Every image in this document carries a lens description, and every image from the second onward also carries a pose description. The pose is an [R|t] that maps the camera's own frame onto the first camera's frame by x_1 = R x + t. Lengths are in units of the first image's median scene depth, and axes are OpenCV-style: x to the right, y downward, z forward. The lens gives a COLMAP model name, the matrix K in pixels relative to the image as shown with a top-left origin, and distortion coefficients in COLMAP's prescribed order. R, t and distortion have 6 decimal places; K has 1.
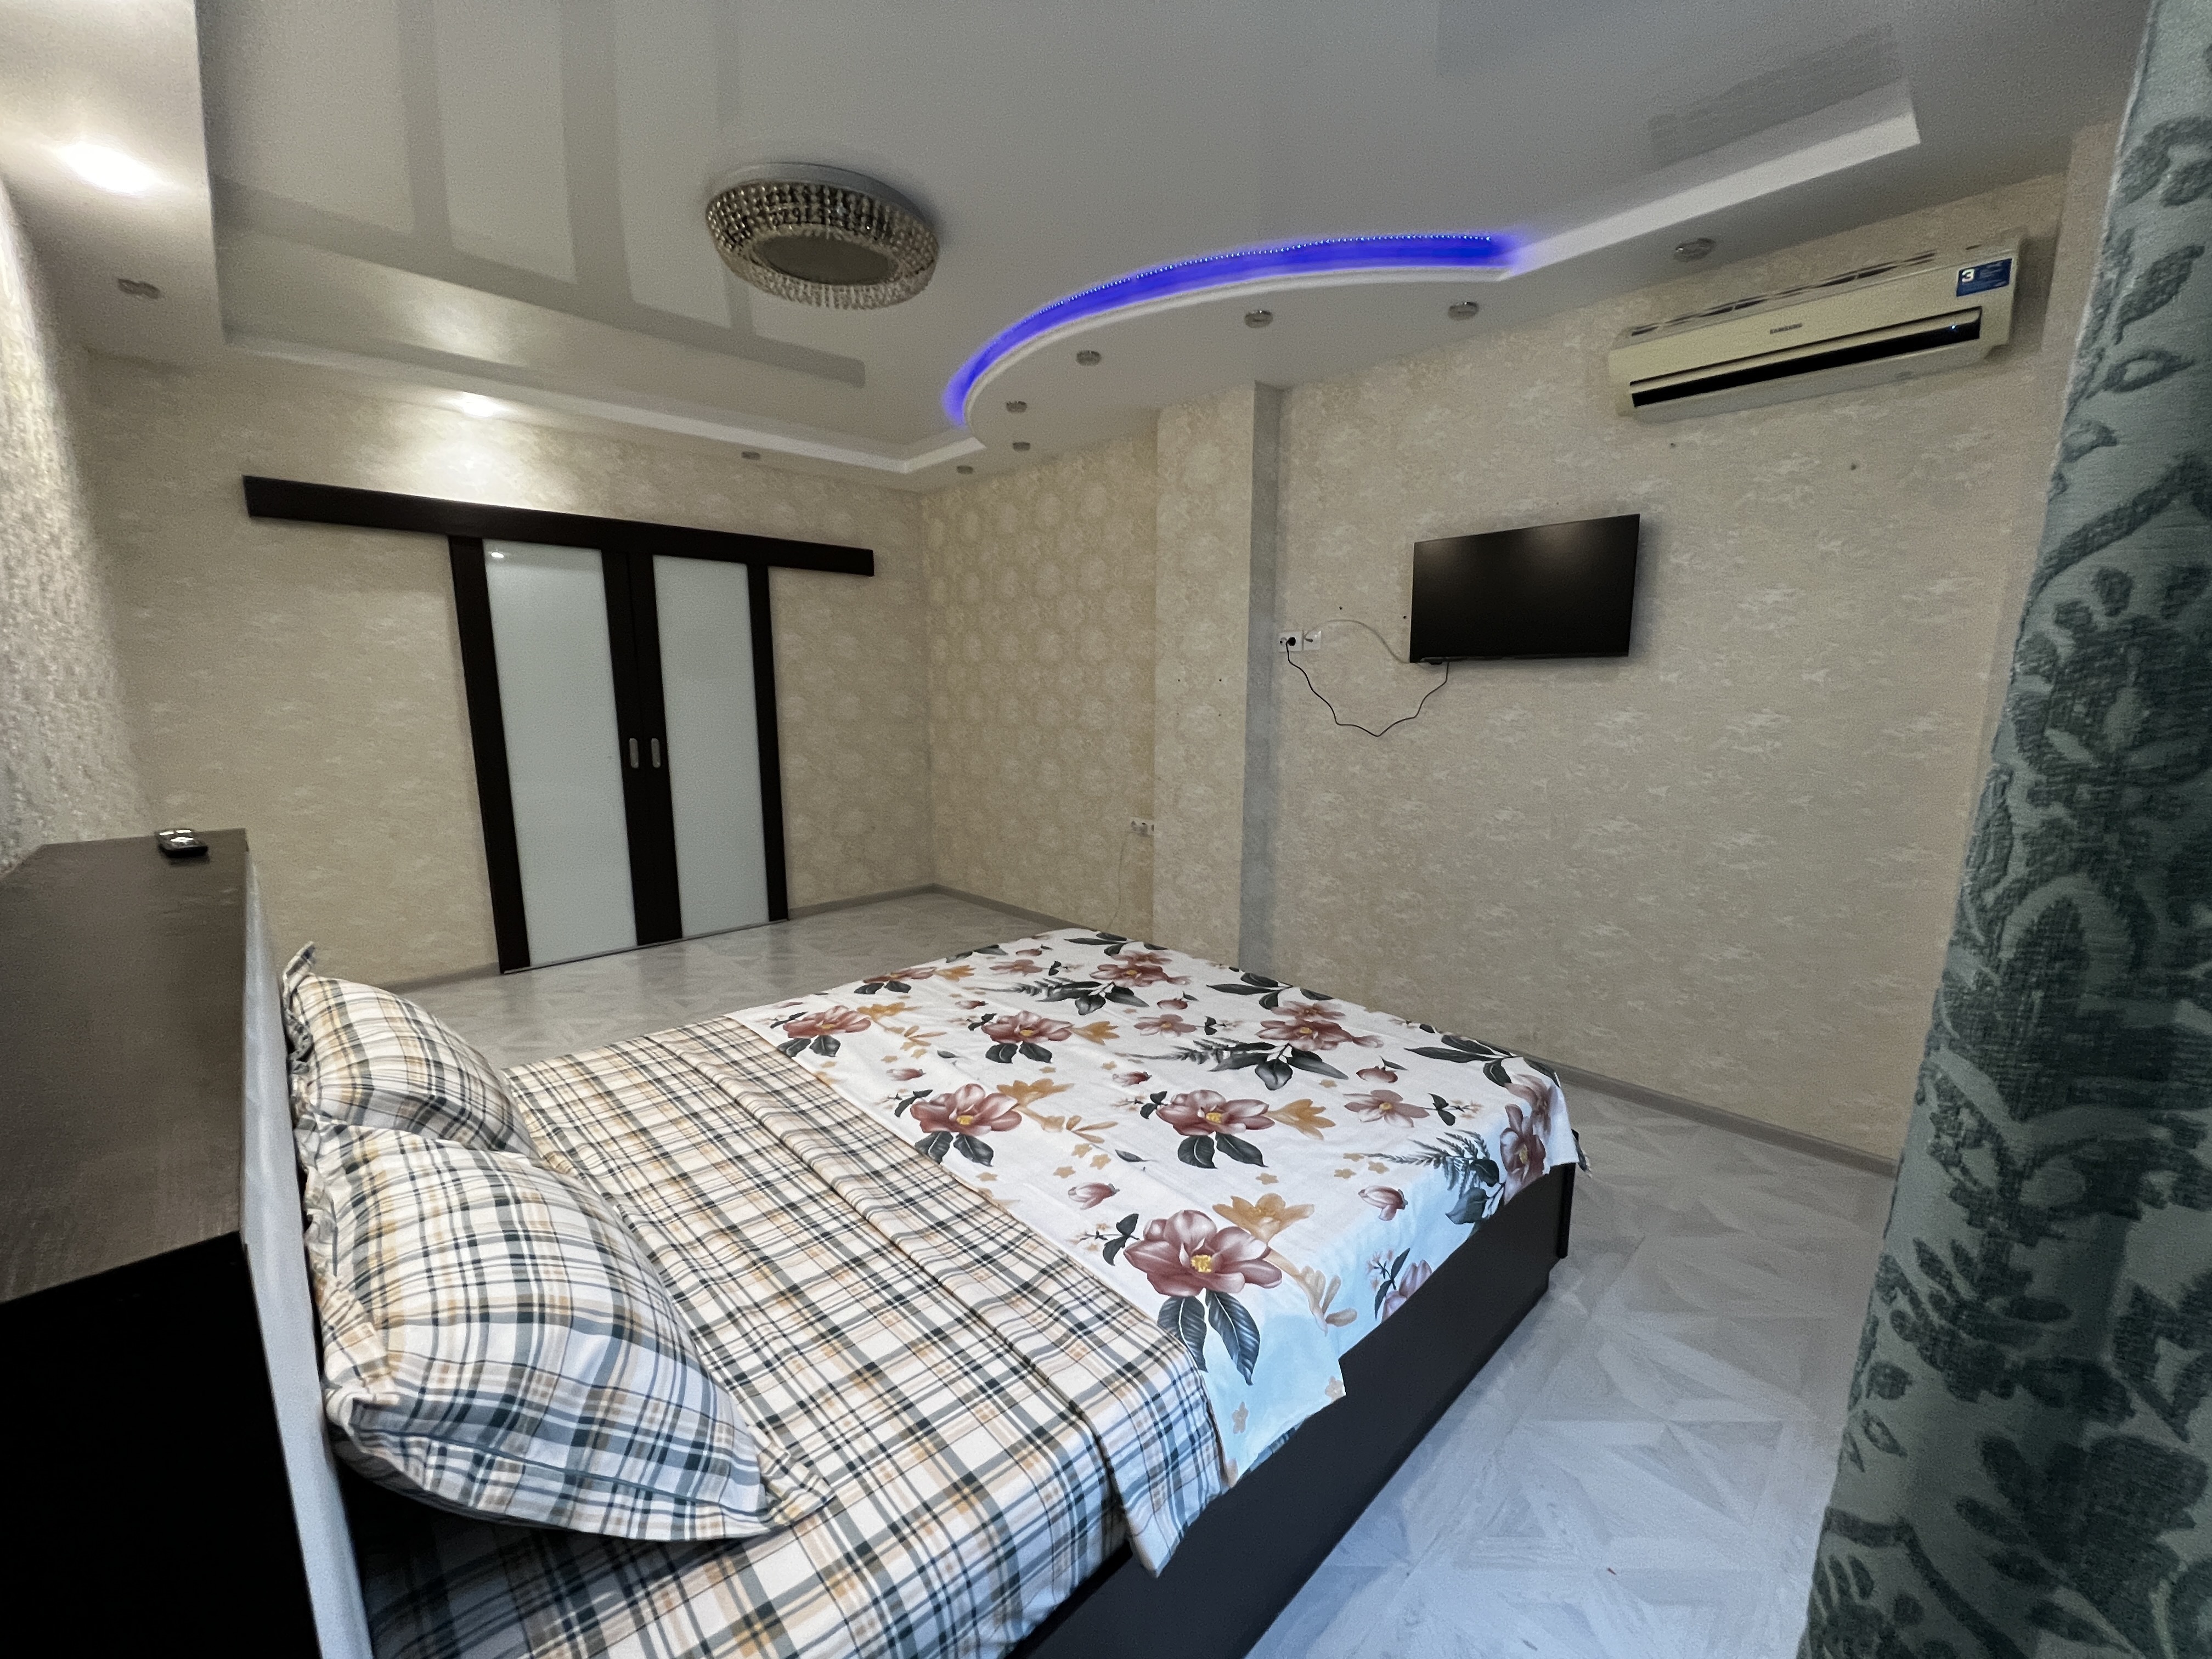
lens RADIAL K [[884.9, 0, 1109.1], [0, 884.9, 831.8], [0, 0, 1]] dist [-0.002797, 0.000888]
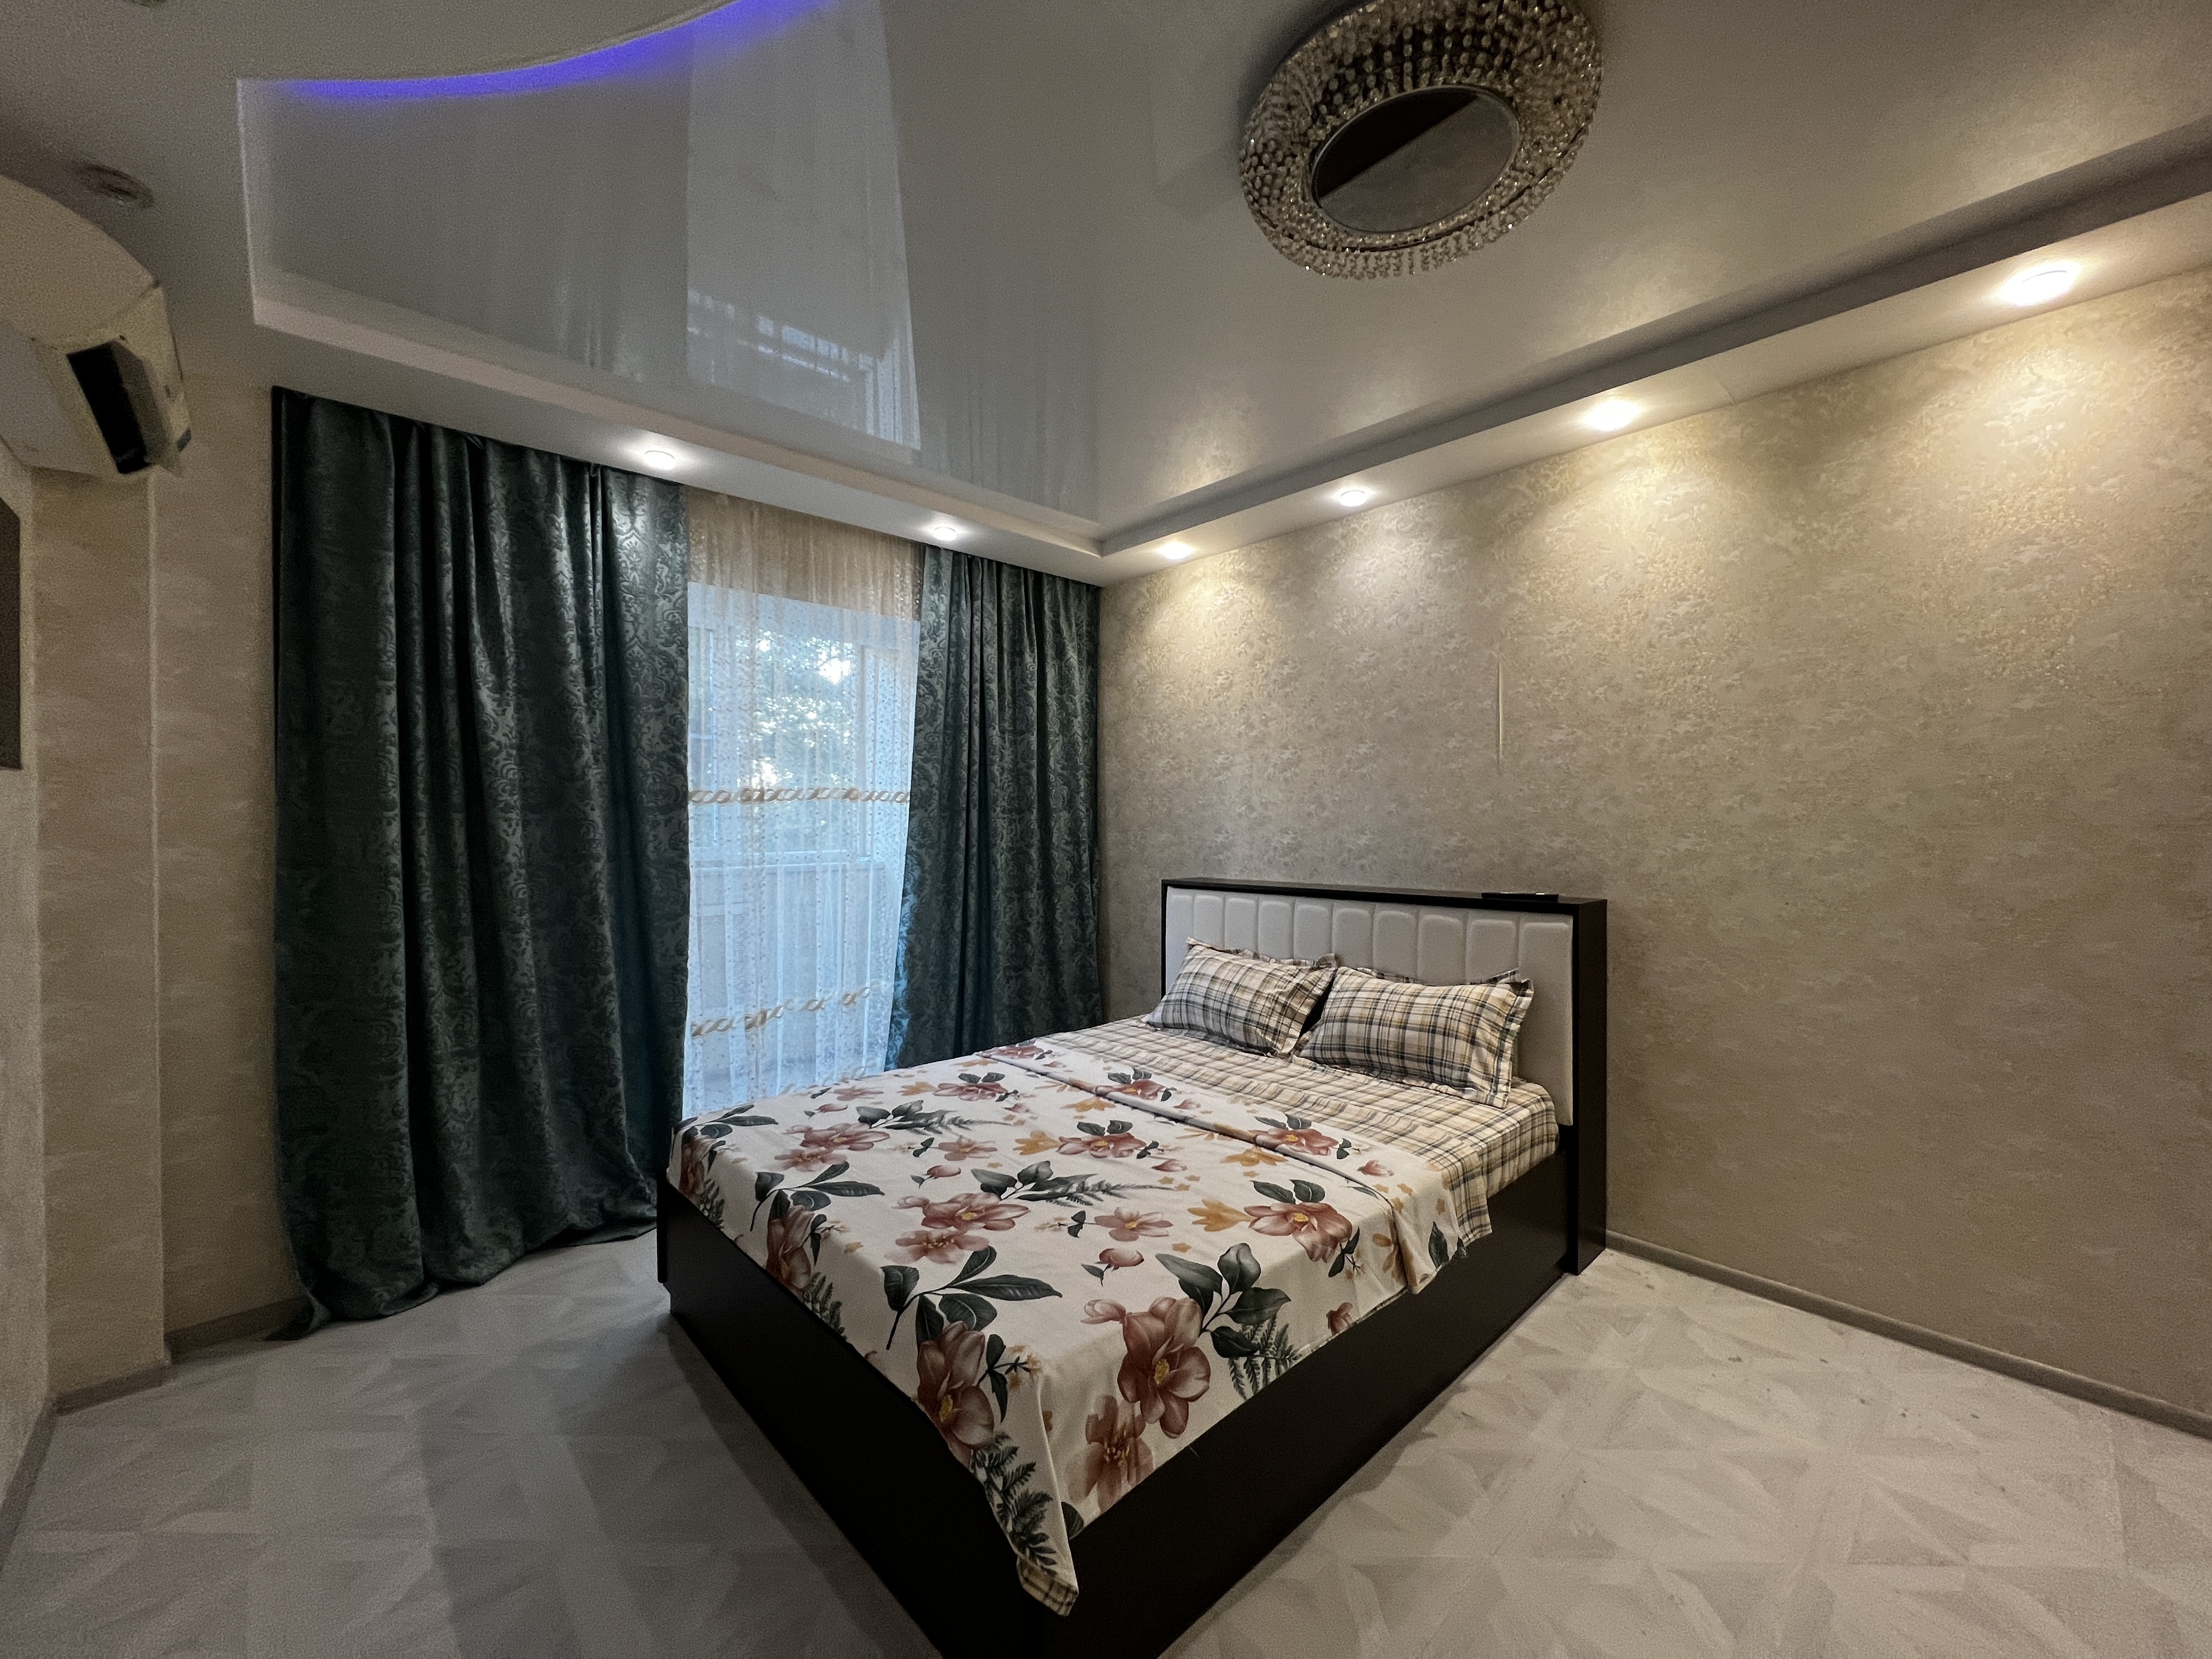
lens RADIAL K [[884.9, 0, 1107.6], [0, 884.9, 829.4], [0, 0, 1]] dist [-0.002797, 0.000888]
pose [[-0.999867, 0.005747, 0.015288, -0.146145], [0.008297, 0.985008, 0.172309, -0.398789], [-0.014069, 0.172413, -0.984924, 2.448357]]
